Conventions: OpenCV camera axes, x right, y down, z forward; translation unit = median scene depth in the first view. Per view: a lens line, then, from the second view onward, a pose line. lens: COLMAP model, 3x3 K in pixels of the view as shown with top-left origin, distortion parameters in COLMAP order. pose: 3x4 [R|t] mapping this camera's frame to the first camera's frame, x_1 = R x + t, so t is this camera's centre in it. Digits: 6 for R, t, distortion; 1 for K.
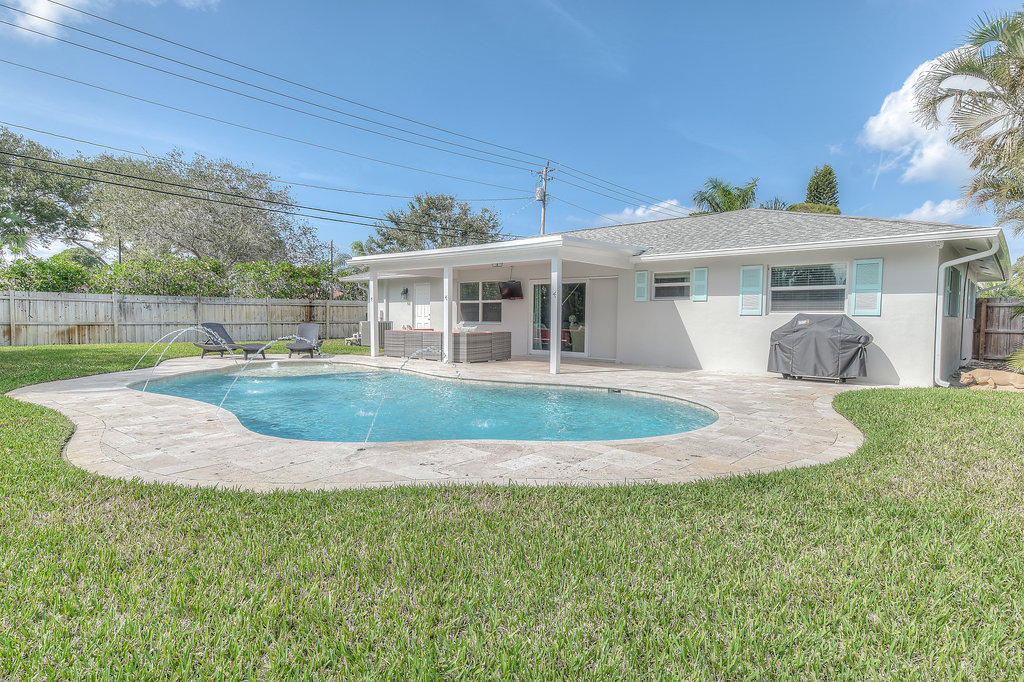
lens RADIAL K [[546.0, 0, 508.7], [0, 546.0, 342.4], [0, 0, 1]] dist [0.047244, 0.000404]
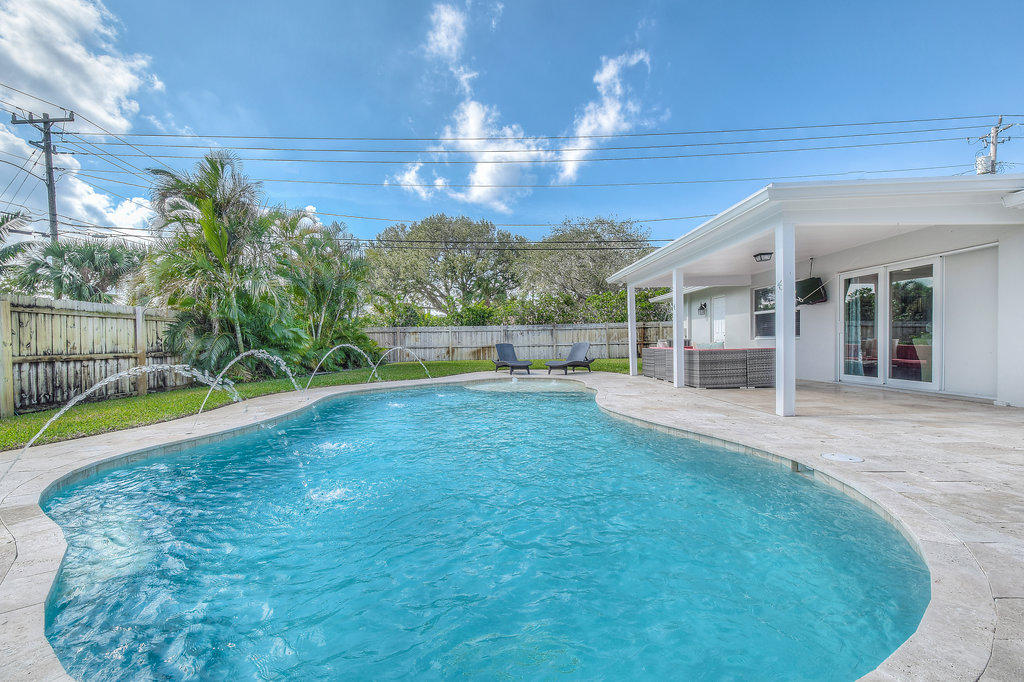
lens RADIAL K [[438.0, 0, 511.3], [0, 438.0, 350.7], [0, 0, 1]] dist [0.036238, -0.015876]
pose [[0.684101, -0.005363, -0.729368, 0.151853], [-0.010664, 0.999793, -0.017354, -0.002042], [0.729310, 0.019650, 0.683902, 0.284919]]
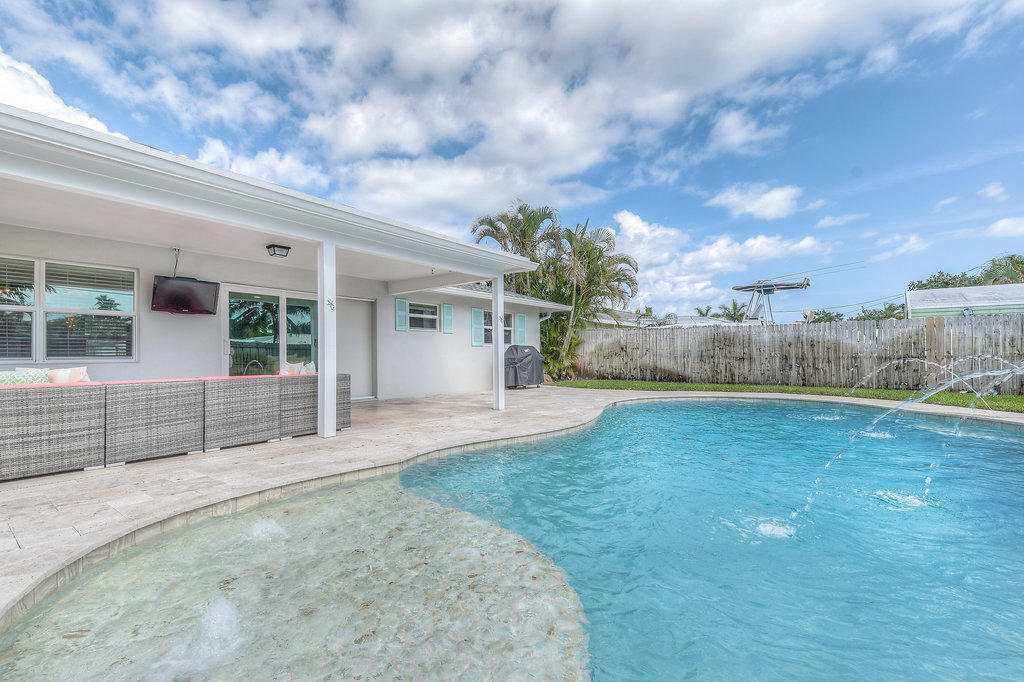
lens RADIAL K [[472.5, 0, 497.0], [0, 472.5, 353.8], [0, 0, 1]] dist [0.032336, 0.000040]
pose [[-0.043713, -0.006593, 0.999022, -0.430651], [0.057413, 0.998309, 0.009100, -0.026638], [-0.997393, 0.057754, -0.043260, 0.670190]]
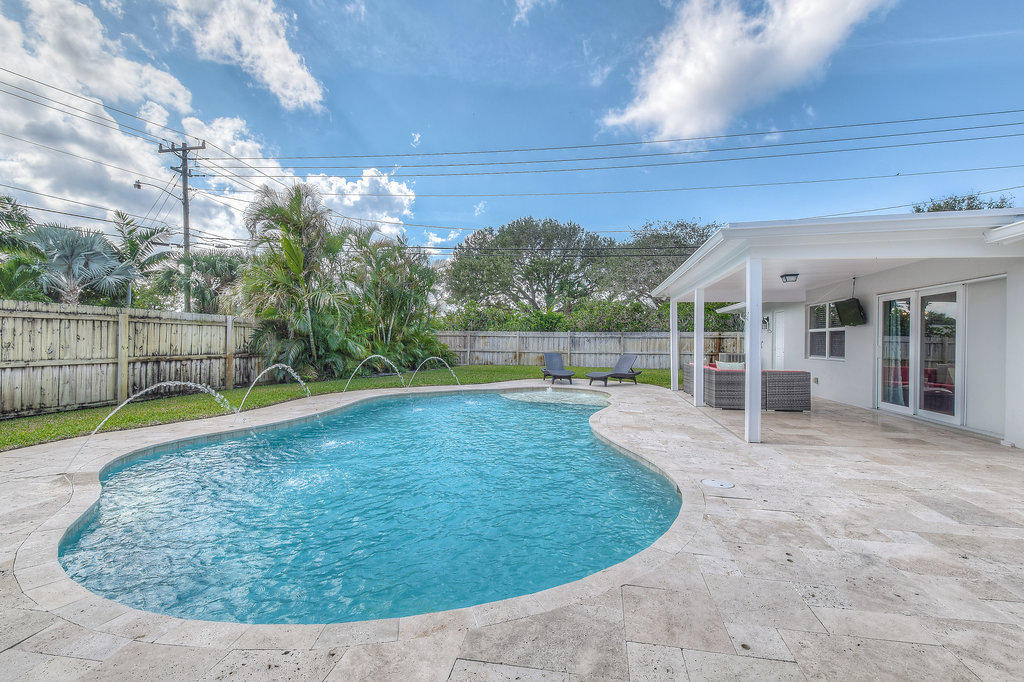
lens RADIAL K [[451.3, 0, 536.2], [0, 451.3, 342.3], [0, 0, 1]] dist [0.039251, -0.017684]
pose [[0.560812, -0.003082, -0.827937, 0.243711], [-0.045498, 0.998367, -0.034535, -0.017773], [0.826692, 0.057037, 0.559756, 0.320272]]
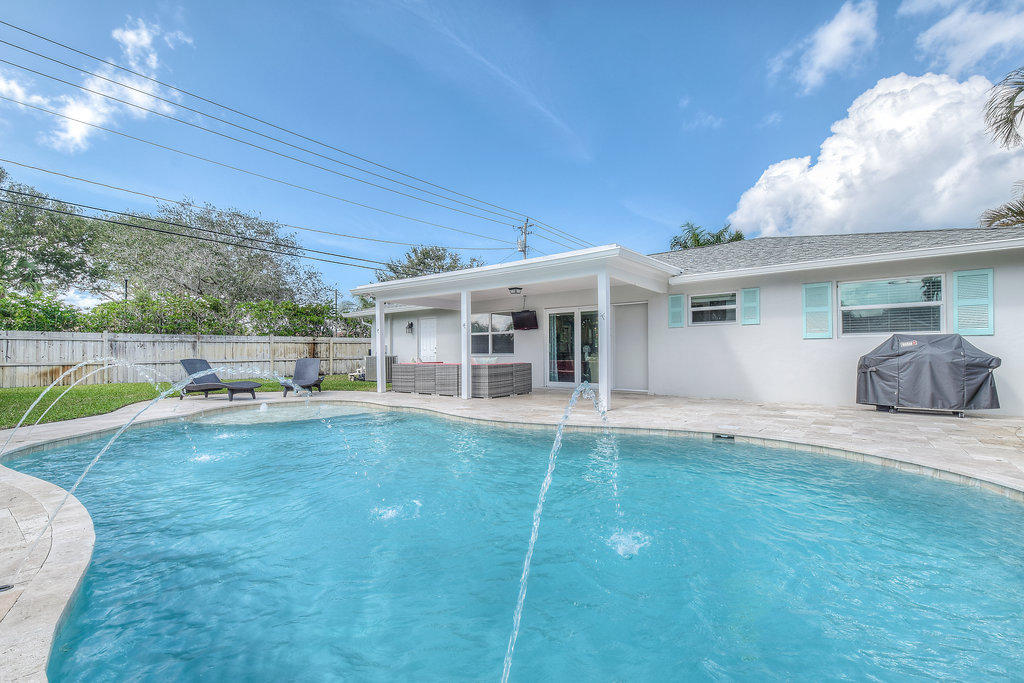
lens RADIAL K [[438.0, 0, 511.3], [0, 438.0, 351.2], [0, 0, 1]] dist [0.036238, -0.015876]
pose [[0.997714, -0.015237, 0.065836, -0.065434], [0.018746, 0.998418, -0.053002, -0.000512], [-0.064924, 0.054115, 0.996422, 0.217070]]
